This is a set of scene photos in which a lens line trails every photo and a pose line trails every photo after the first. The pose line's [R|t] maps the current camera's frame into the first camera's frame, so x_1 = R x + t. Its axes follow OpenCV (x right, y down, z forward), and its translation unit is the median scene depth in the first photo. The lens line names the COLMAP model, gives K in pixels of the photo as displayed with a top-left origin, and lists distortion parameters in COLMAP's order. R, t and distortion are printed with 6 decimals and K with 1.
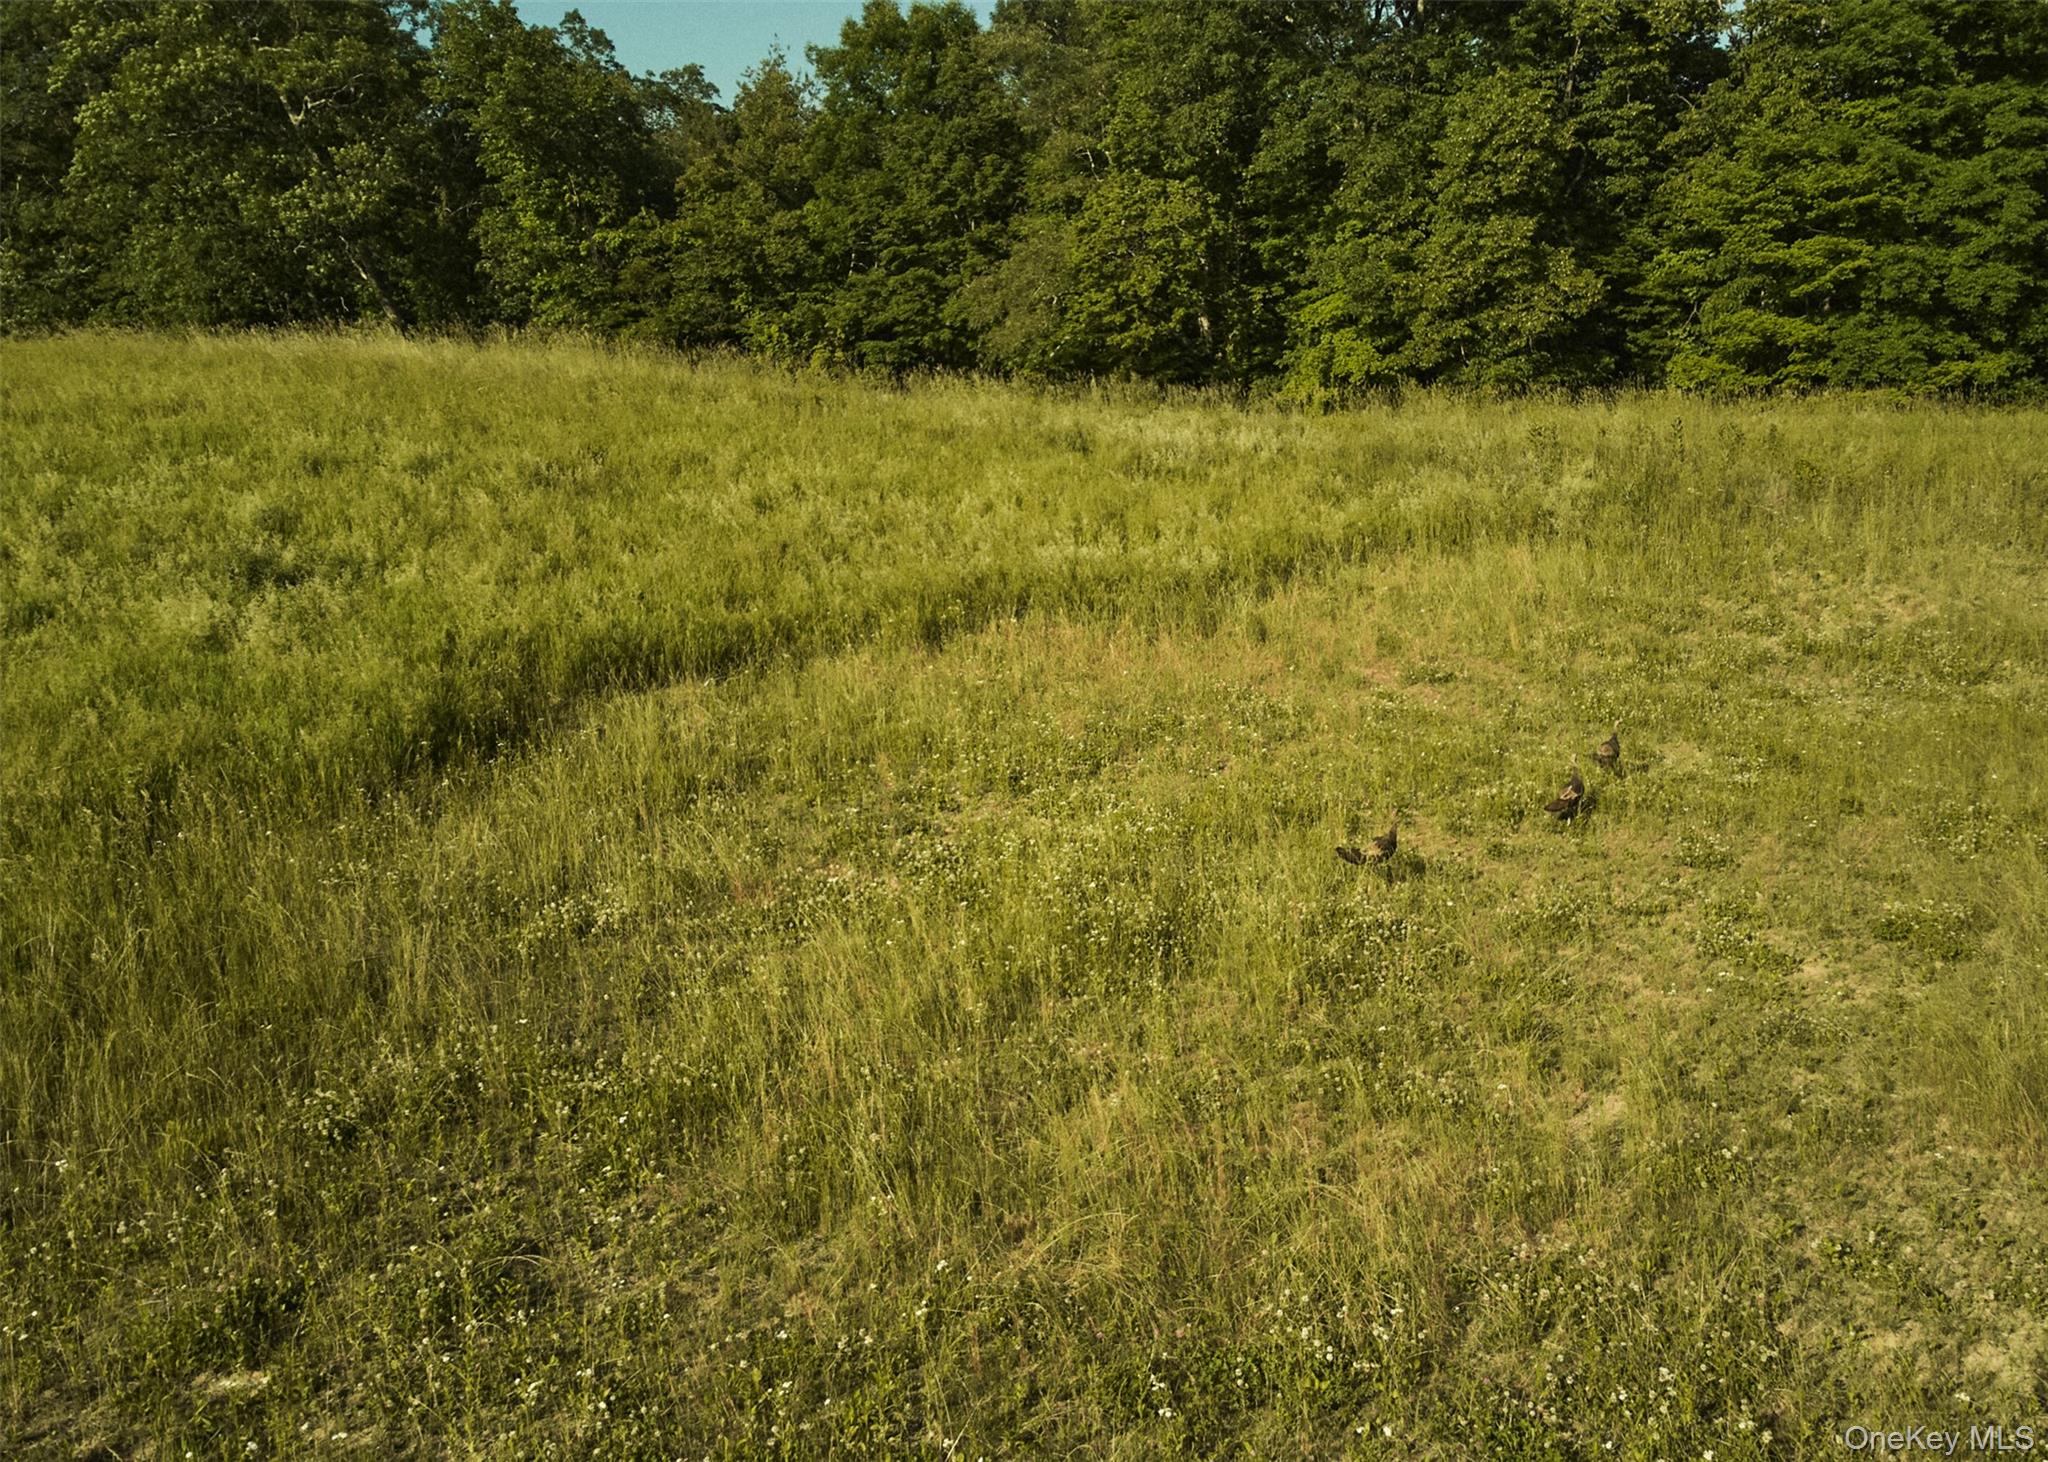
lens RADIAL K [[1976.0, 0, 1169.9], [0, 1976.0, 728.0], [0, 0, 1]] dist [0.037935, 0.003801]
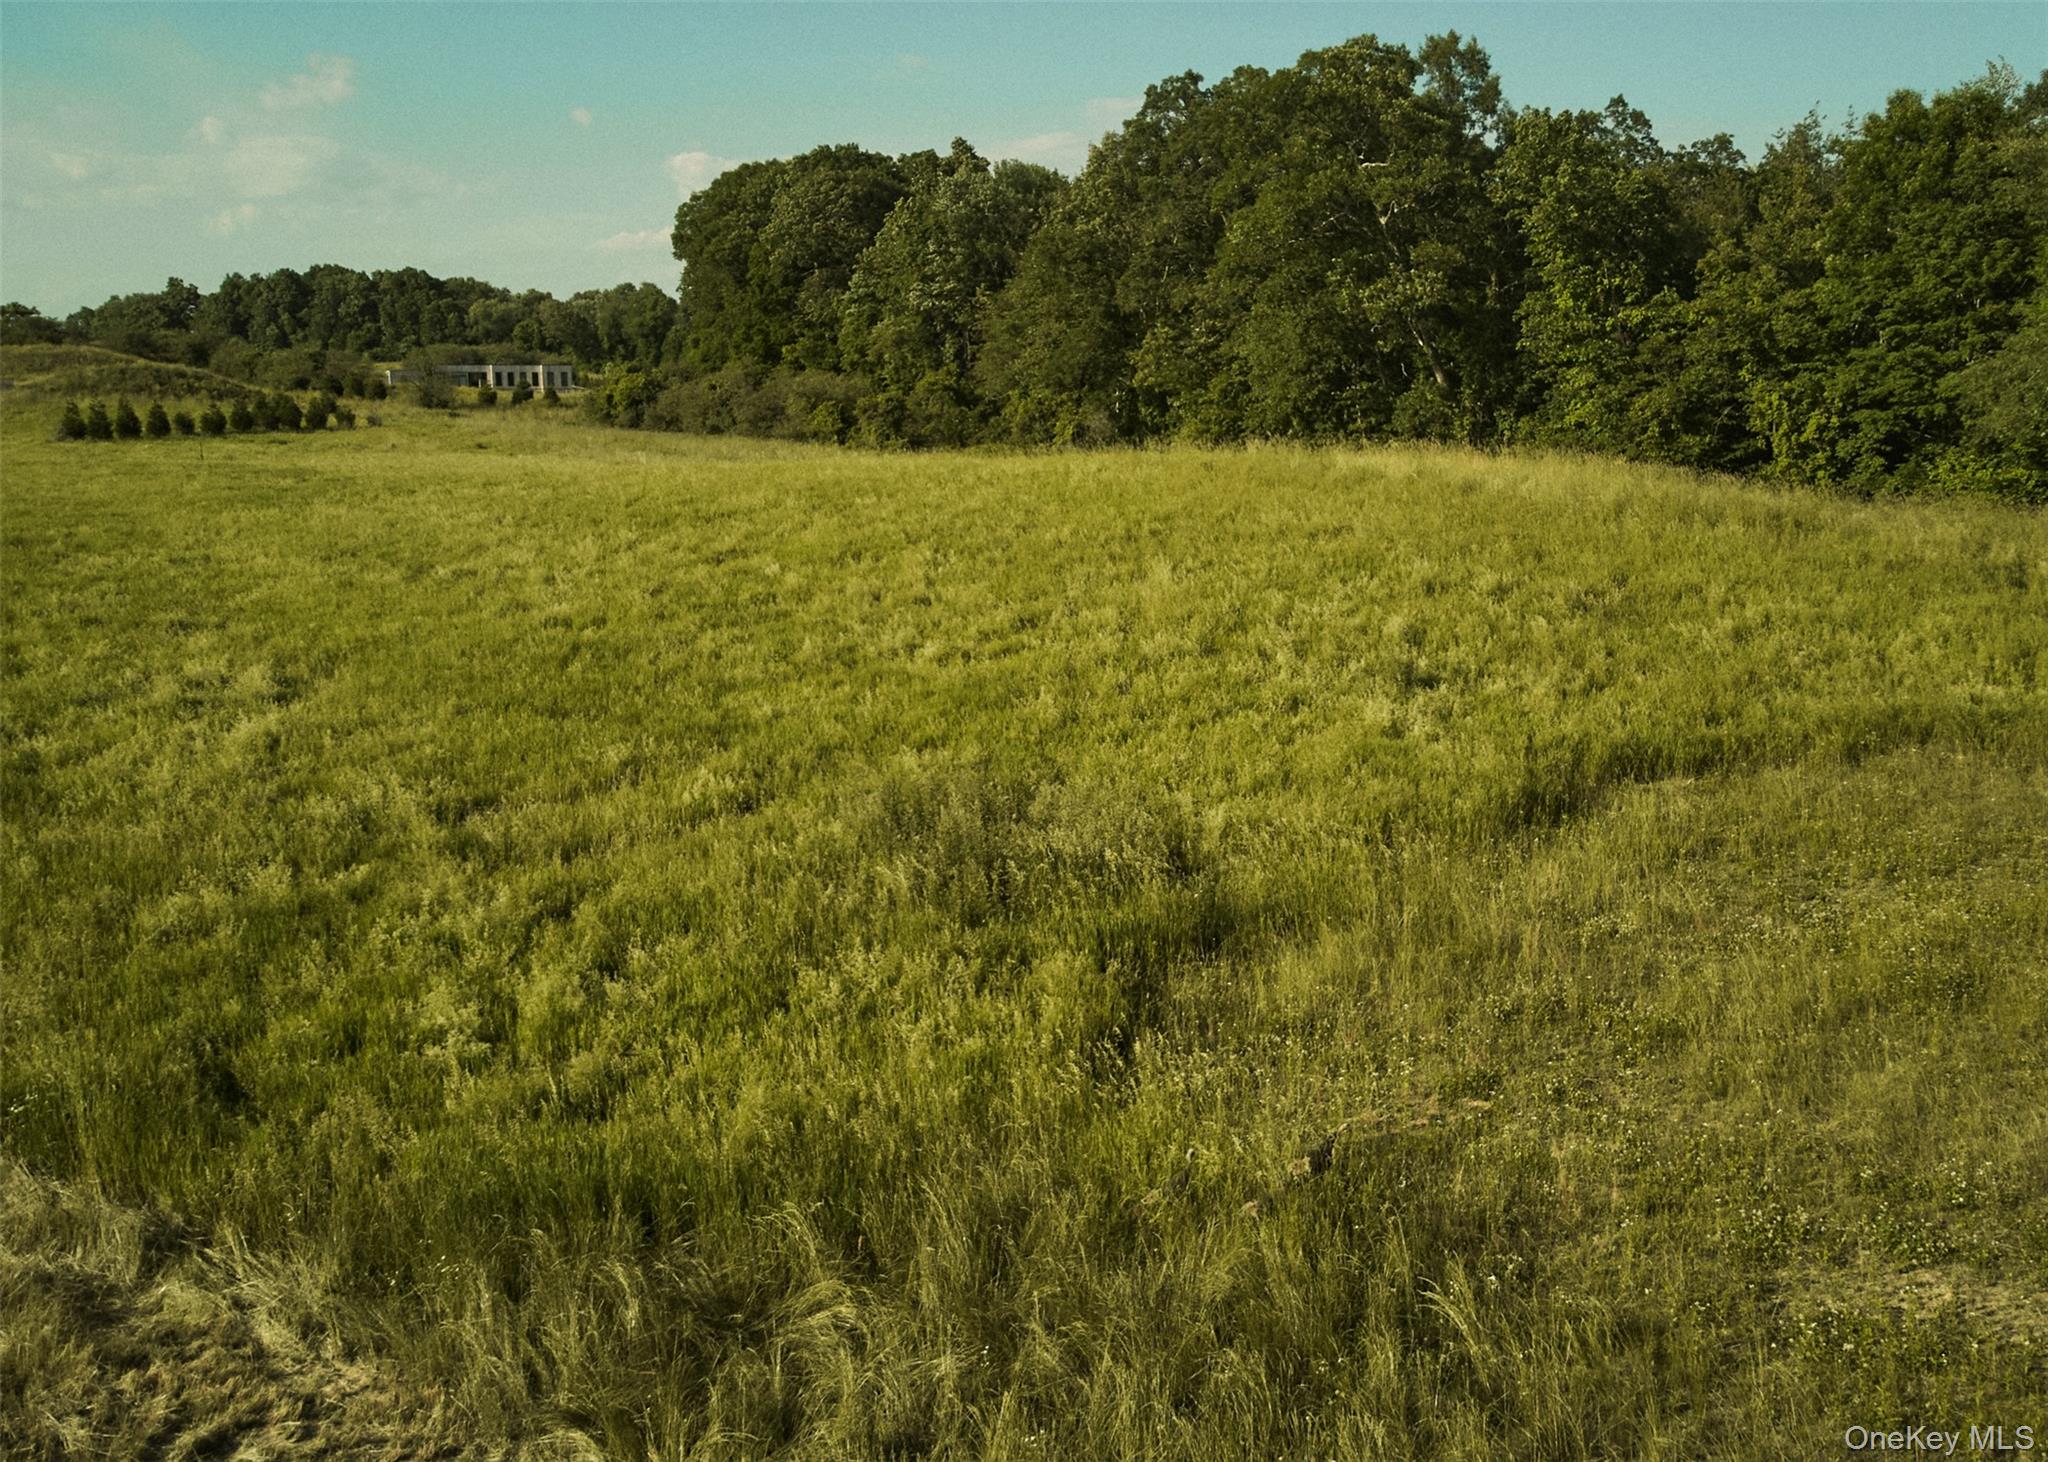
lens RADIAL K [[1994.8, 0, 1142.6], [0, 1994.8, 723.5], [0, 0, 1]] dist [0.084232, -0.182860]
pose [[0.879139, 0.080962, -0.469638, 0.031943], [-0.081430, 0.996491, 0.019355, -0.016833], [0.469557, 0.021227, 0.882647, -0.152110]]
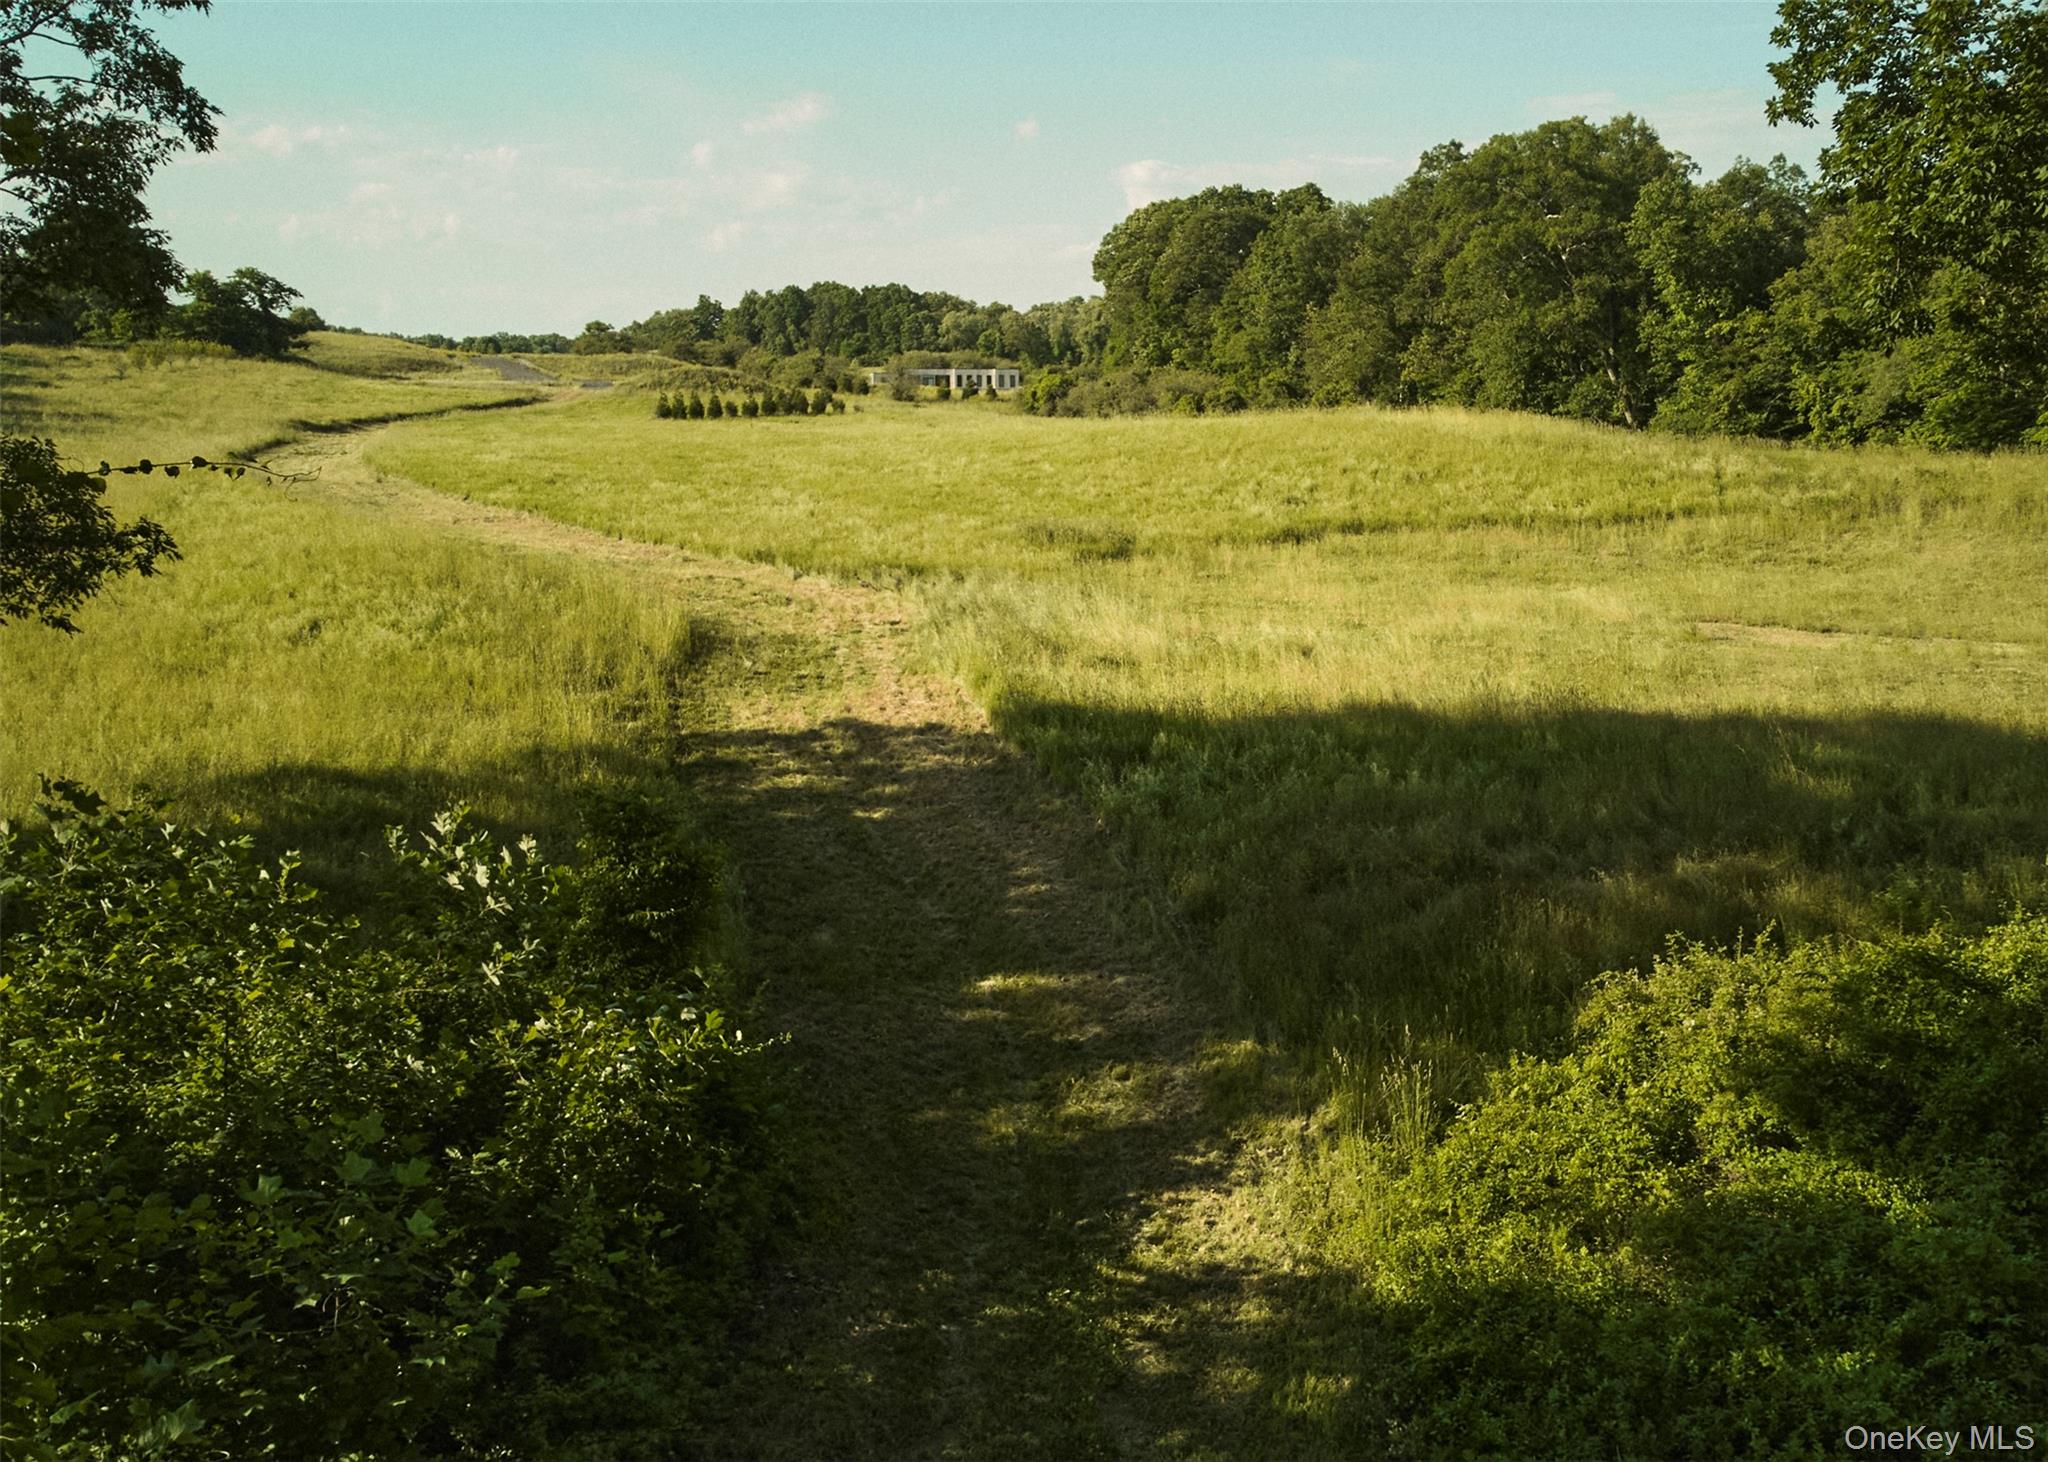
lens RADIAL K [[1994.8, 0, 1142.6], [0, 1994.8, 723.5], [0, 0, 1]] dist [0.084232, -0.182860]
pose [[0.752263, 0.110769, -0.649485, 0.488477], [-0.112387, 0.992892, 0.039165, 0.057439], [0.649207, 0.043531, 0.759365, -0.536909]]
